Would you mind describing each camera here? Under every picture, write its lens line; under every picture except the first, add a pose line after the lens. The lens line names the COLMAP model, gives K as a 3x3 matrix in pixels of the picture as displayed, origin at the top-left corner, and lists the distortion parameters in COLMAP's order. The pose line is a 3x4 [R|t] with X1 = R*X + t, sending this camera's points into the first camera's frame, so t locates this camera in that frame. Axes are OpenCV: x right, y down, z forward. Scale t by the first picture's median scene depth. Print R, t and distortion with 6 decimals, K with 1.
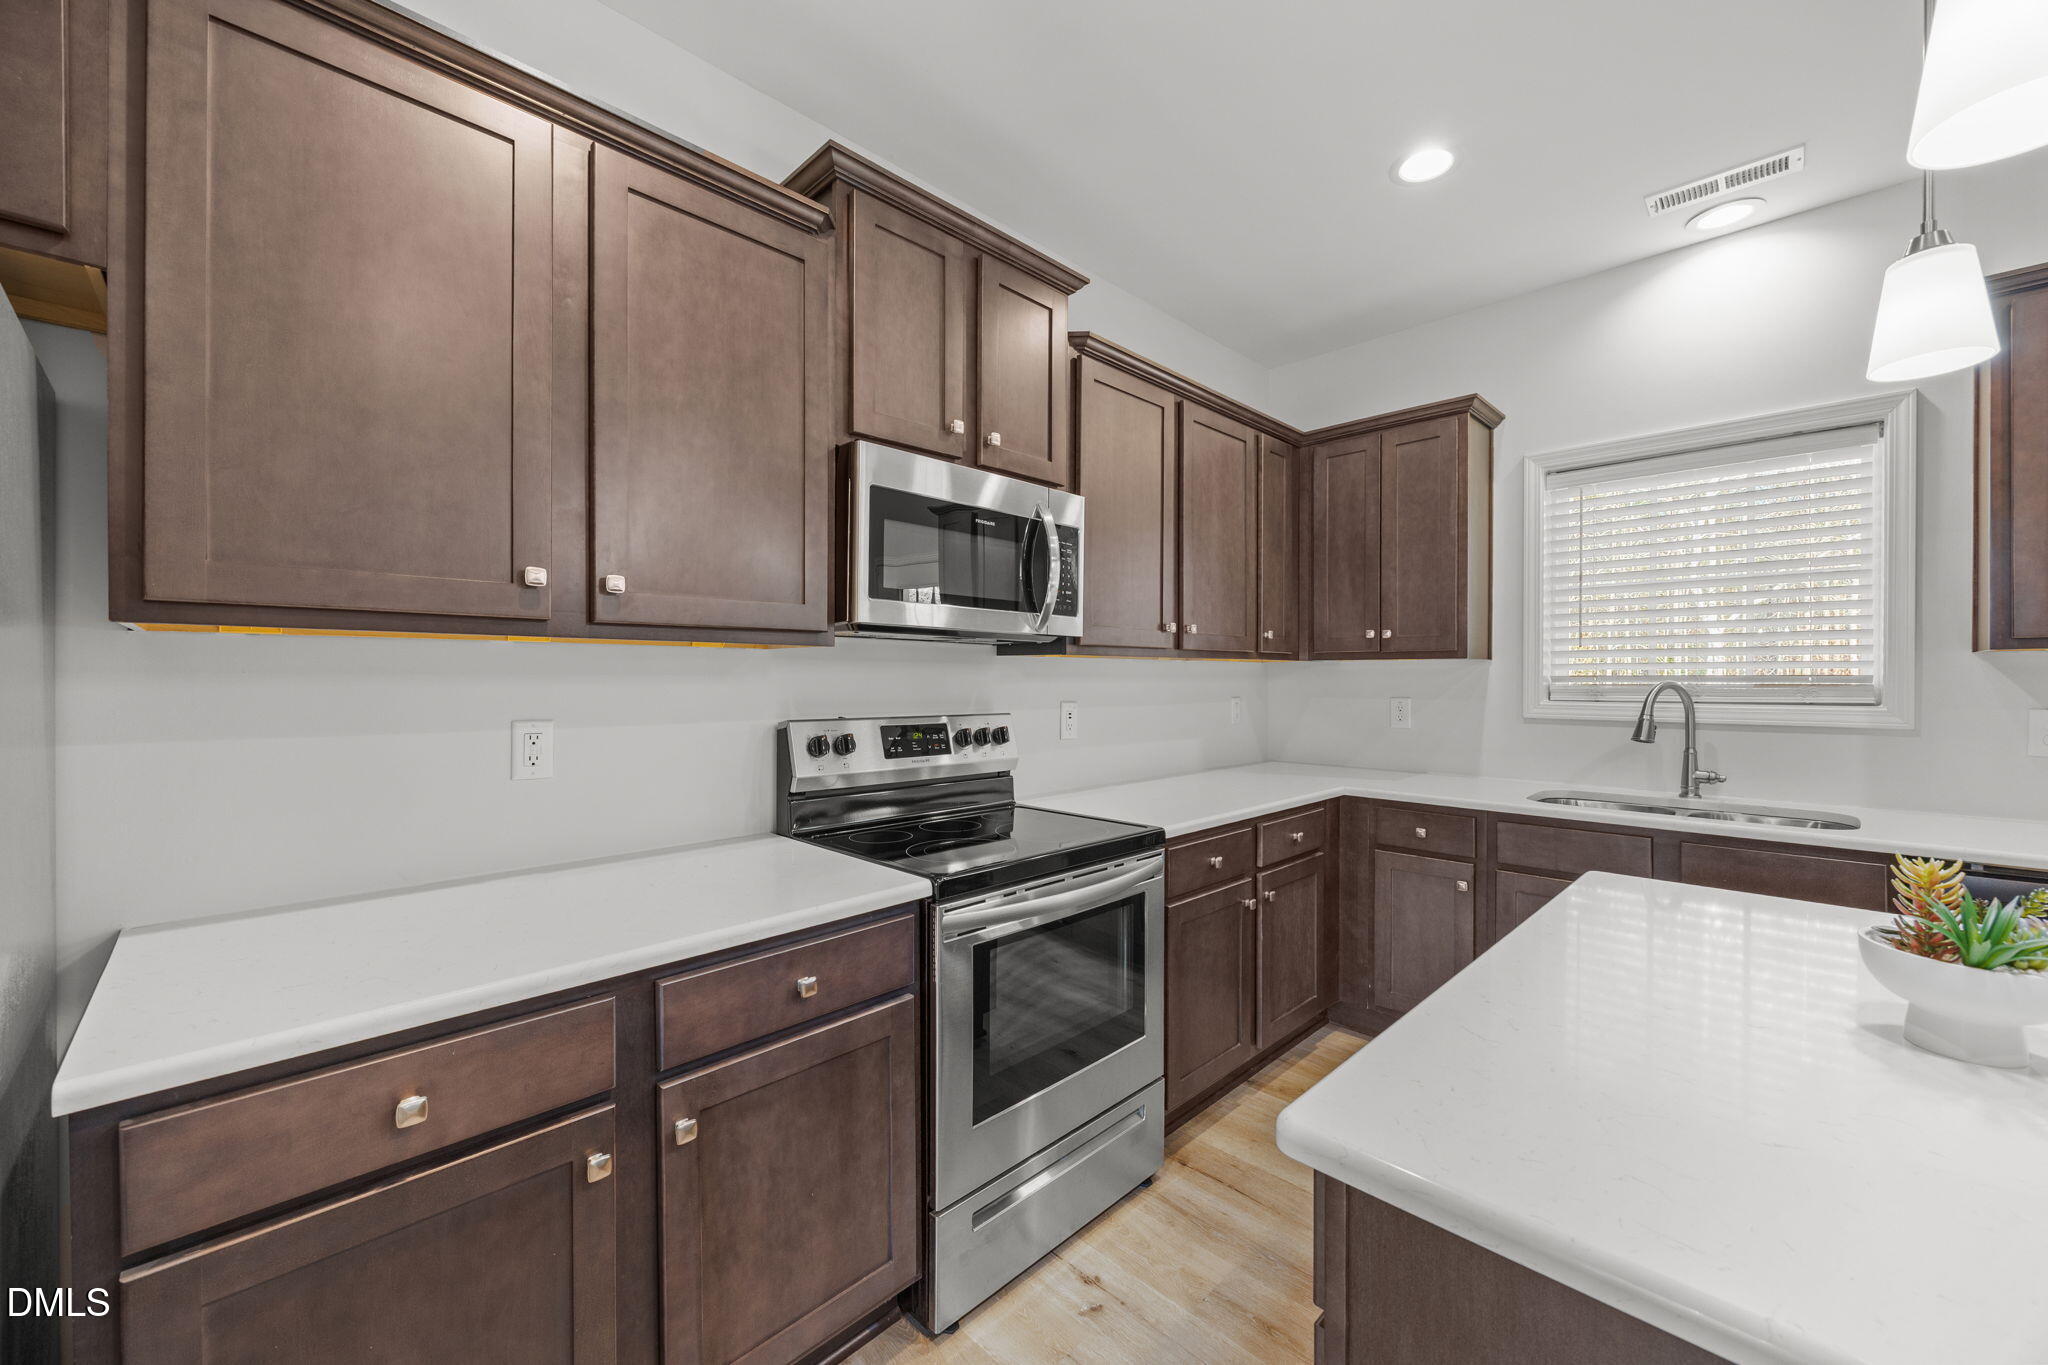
lens RADIAL K [[790.6, 0, 1032.3], [0, 790.6, 681.1], [0, 0, 1]] dist [-0.001324, -0.000226]
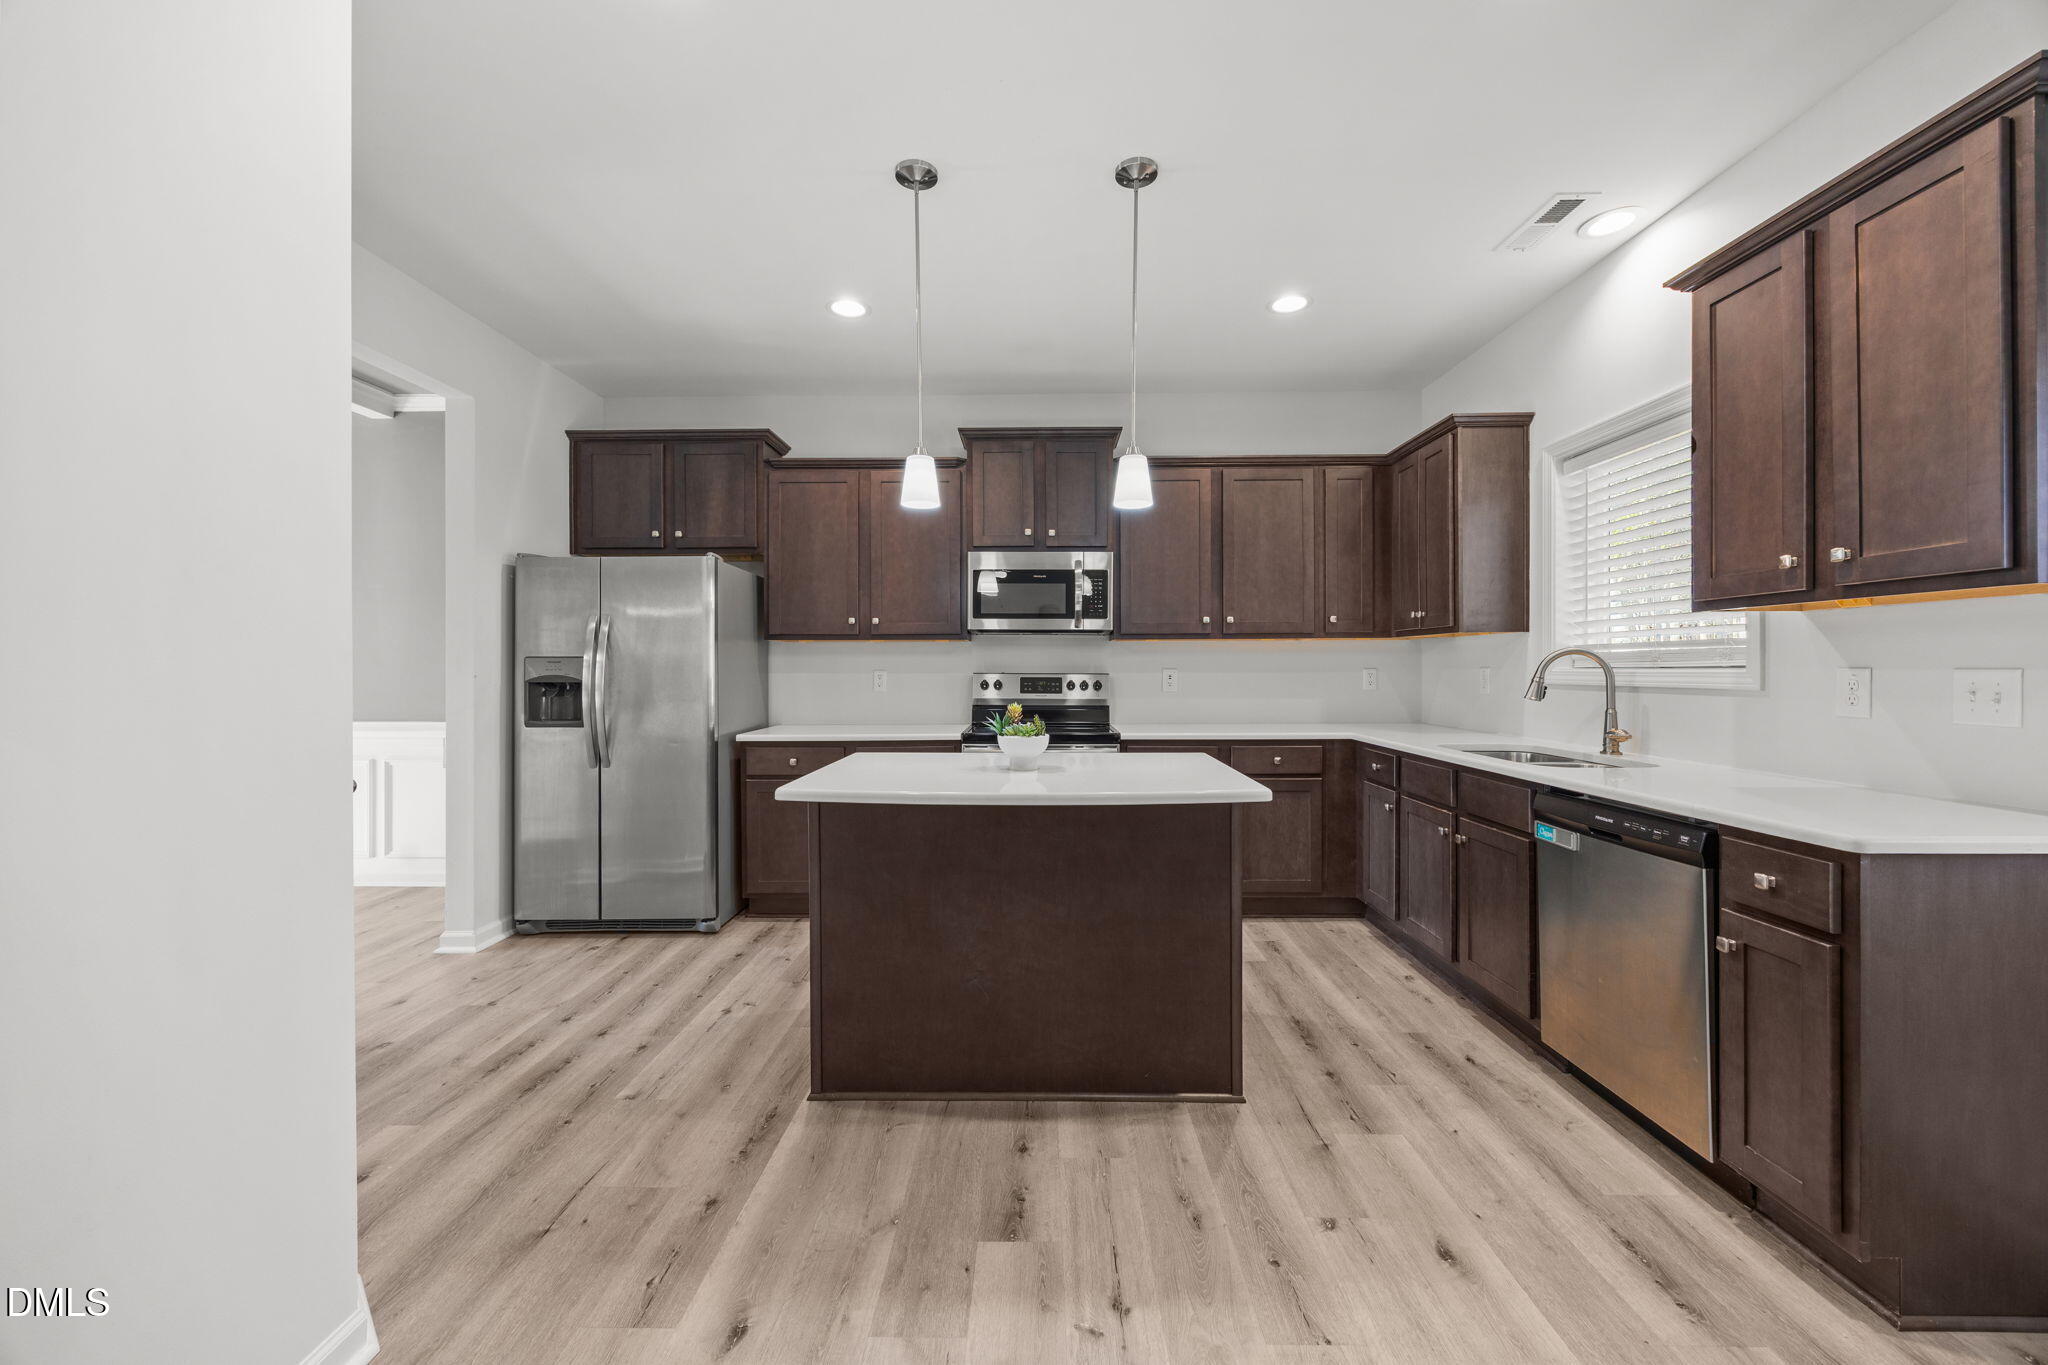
lens RADIAL K [[787.0, 0, 1031.5], [0, 787.0, 671.5], [0, 0, 1]] dist [-0.004266, -0.000188]
pose [[0.694838, 0.000637, -0.719166, 1.104872], [-0.000112, 1.000000, 0.000778, 0.034084], [0.719166, -0.000460, 0.694838, -0.338253]]
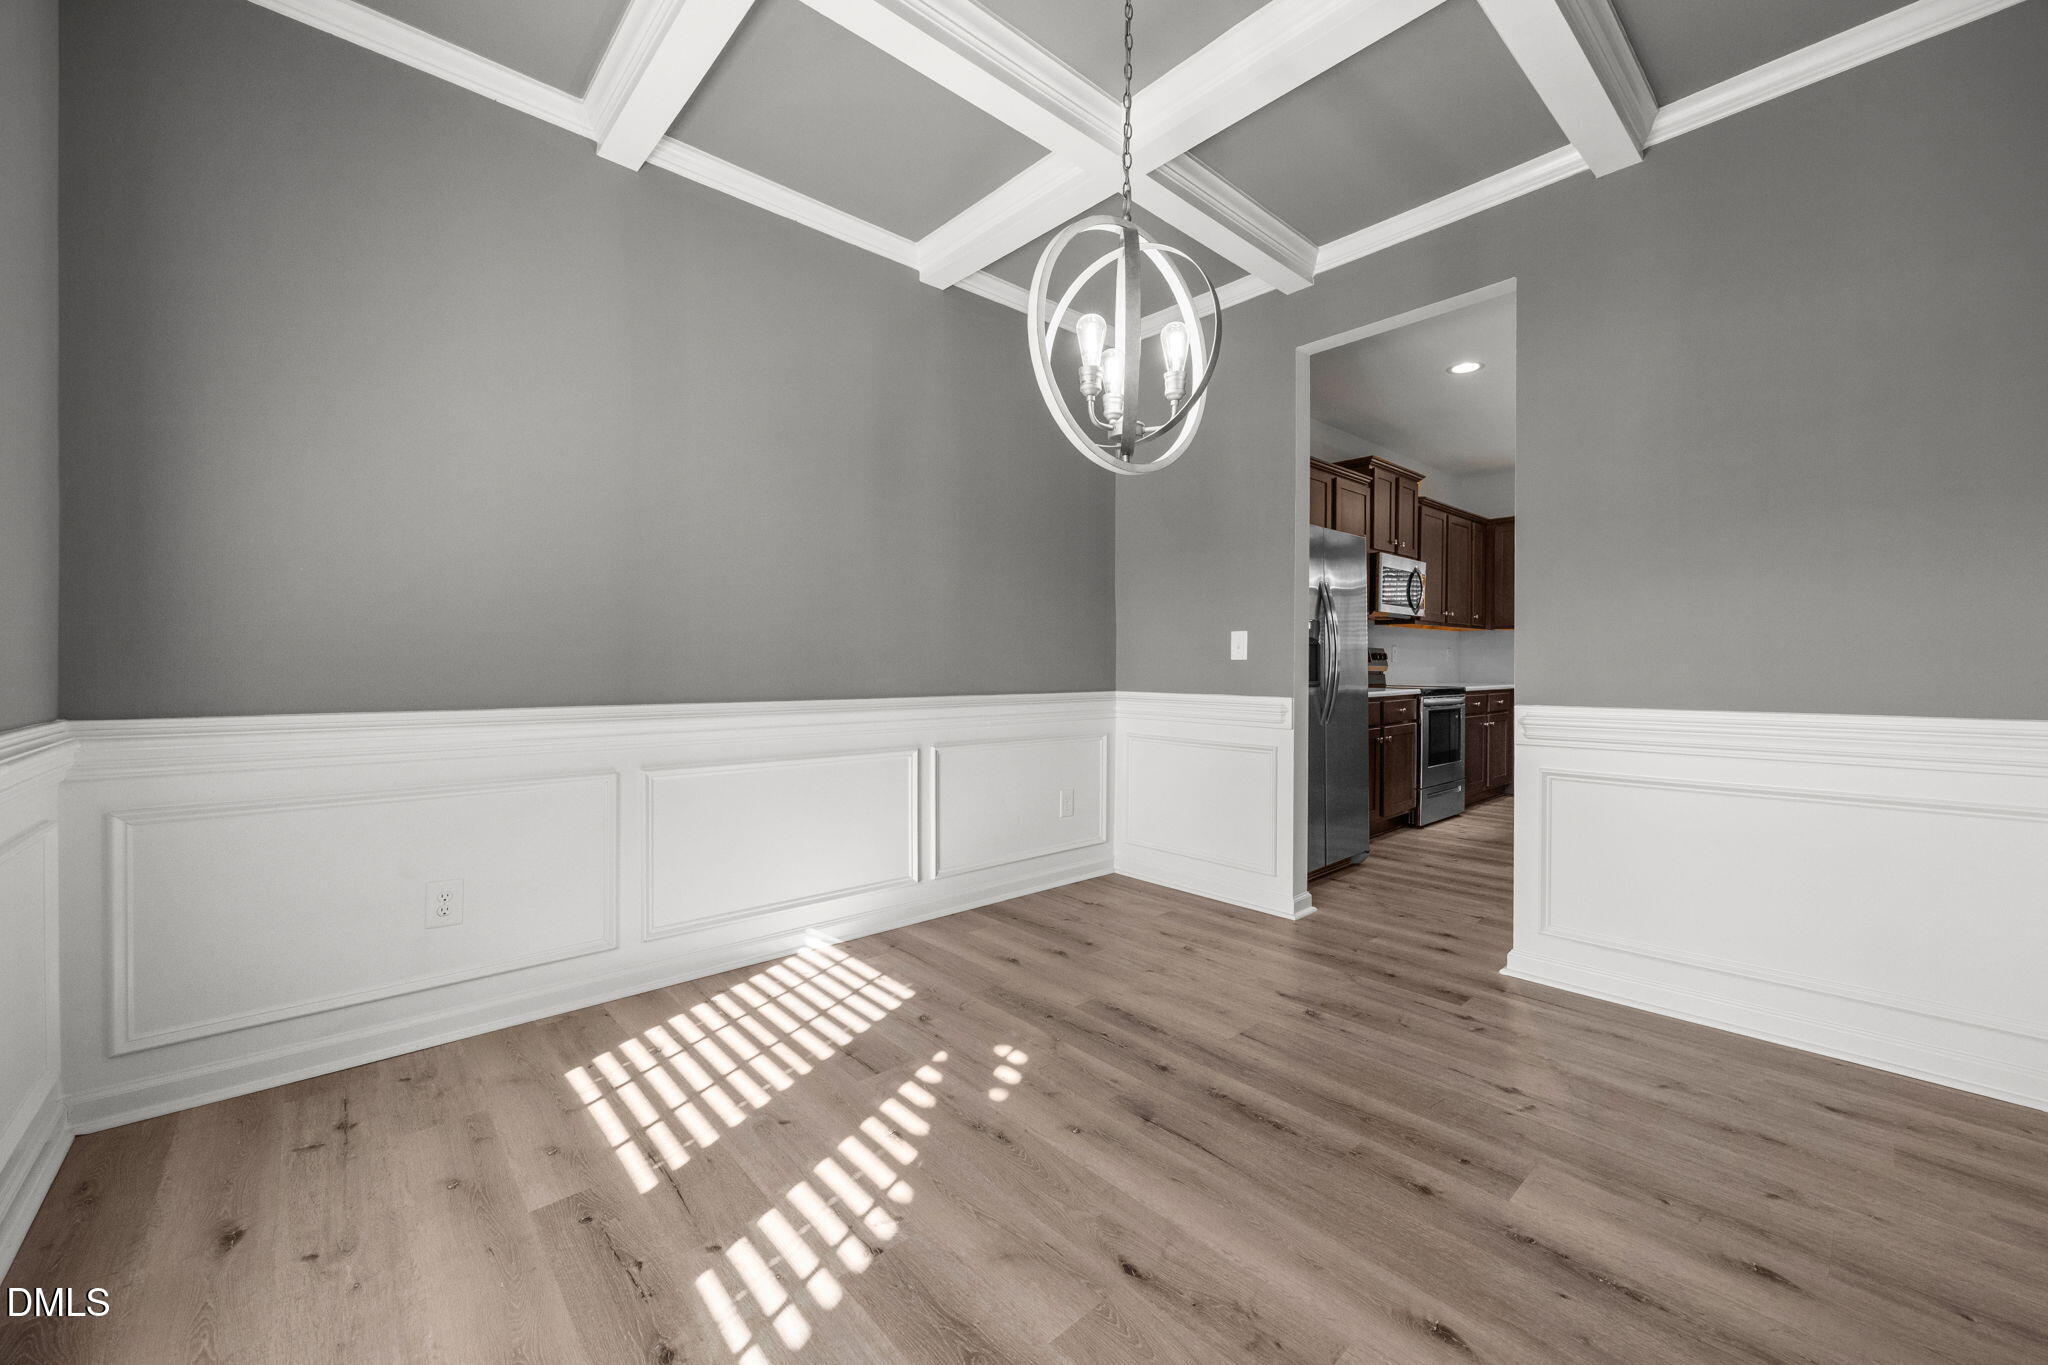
lens RADIAL K [[790.6, 0, 1032.3], [0, 790.6, 681.1], [0, 0, 1]] dist [-0.001324, -0.000226]
pose [[0.998799, 0.002574, -0.048920, -0.980622], [-0.001679, 0.999831, 0.018310, 0.096423], [0.048959, -0.018206, 0.998635, -1.473779]]
